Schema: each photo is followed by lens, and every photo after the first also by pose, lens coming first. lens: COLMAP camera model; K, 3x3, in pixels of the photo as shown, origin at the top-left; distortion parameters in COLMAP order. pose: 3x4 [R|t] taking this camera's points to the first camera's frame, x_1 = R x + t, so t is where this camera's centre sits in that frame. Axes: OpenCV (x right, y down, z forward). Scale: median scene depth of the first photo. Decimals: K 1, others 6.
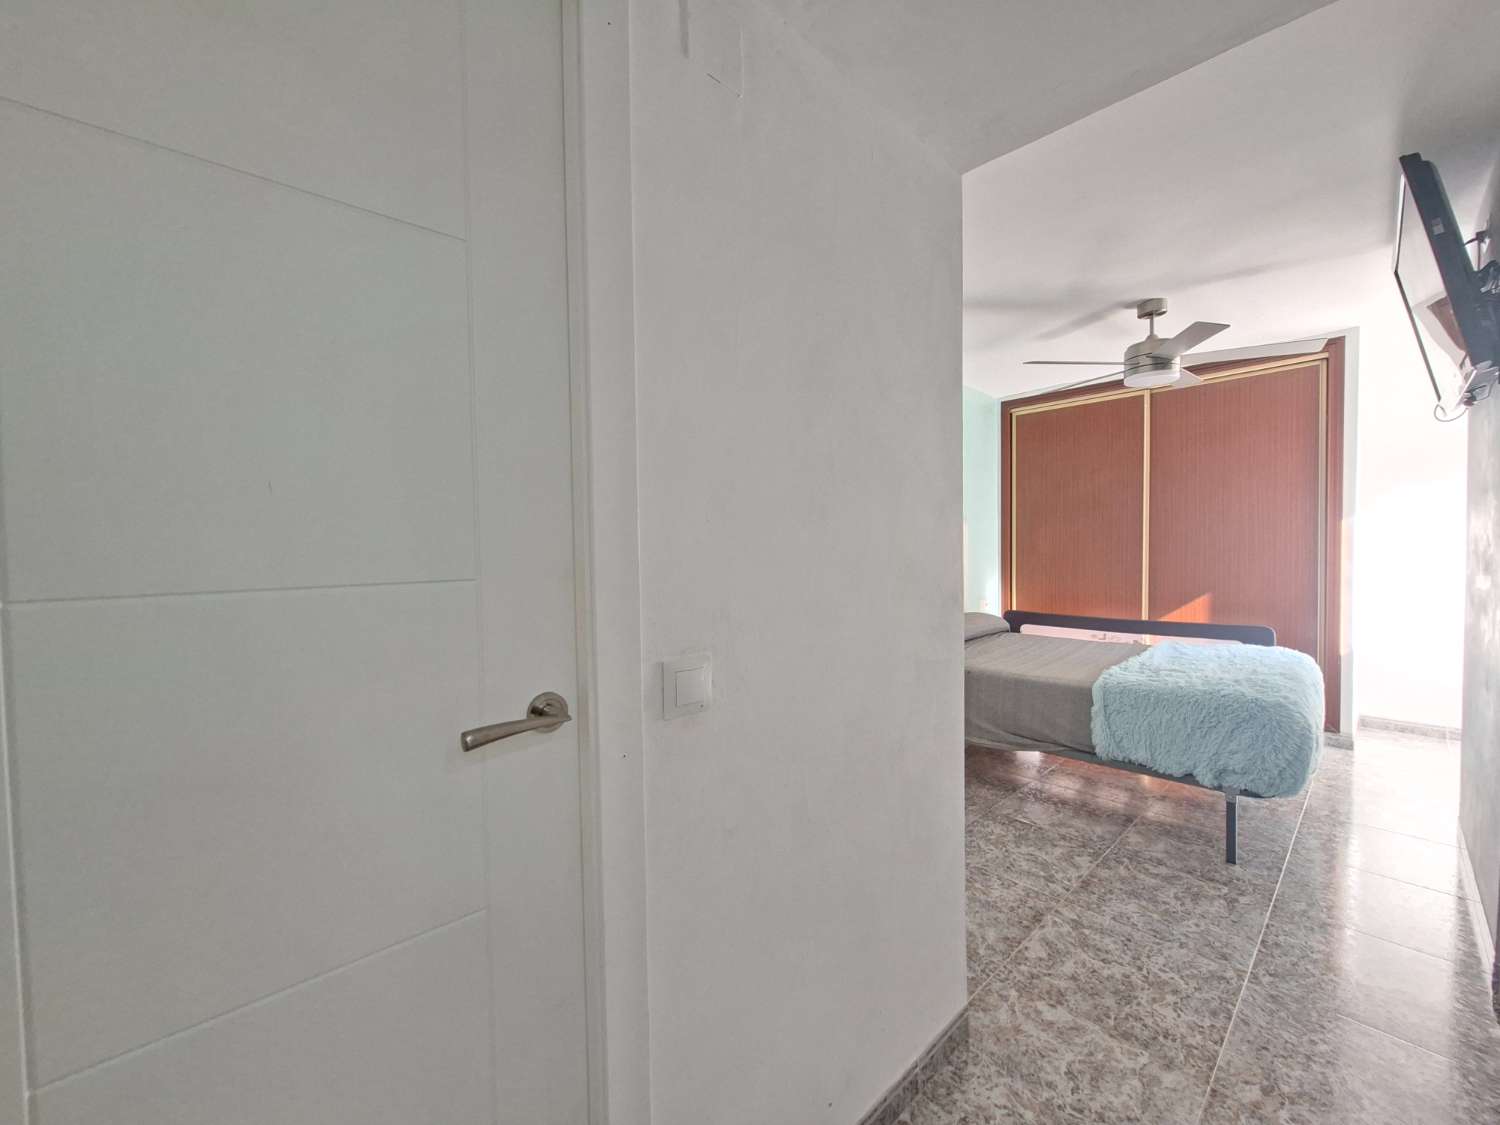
lens RADIAL K [[590.9, 0, 746.7], [0, 590.9, 566.7], [0, 0, 1]] dist [0.003328, -0.002698]
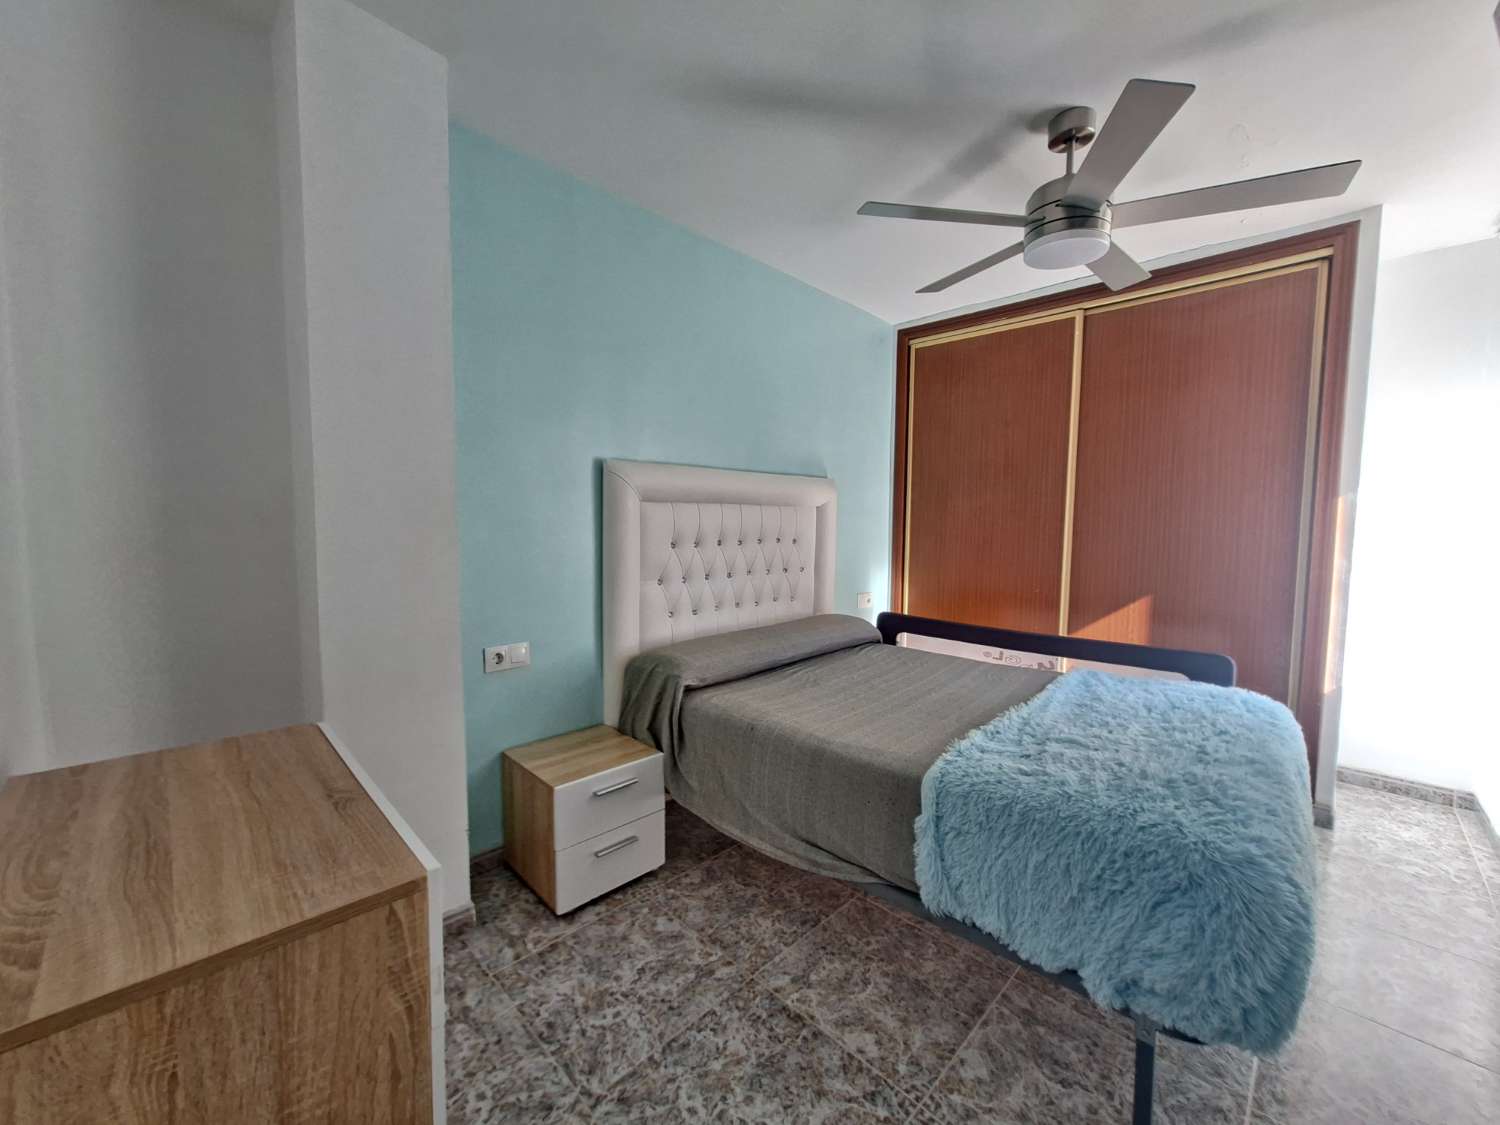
lens RADIAL K [[590.9, 0, 754.0], [0, 590.9, 564.9], [0, 0, 1]] dist [0.003328, -0.002698]
pose [[0.998181, 0.021923, 0.056163, 0.371002], [-0.024087, 0.998982, 0.038134, -0.012735], [-0.055270, -0.039417, 0.997693, 0.439462]]
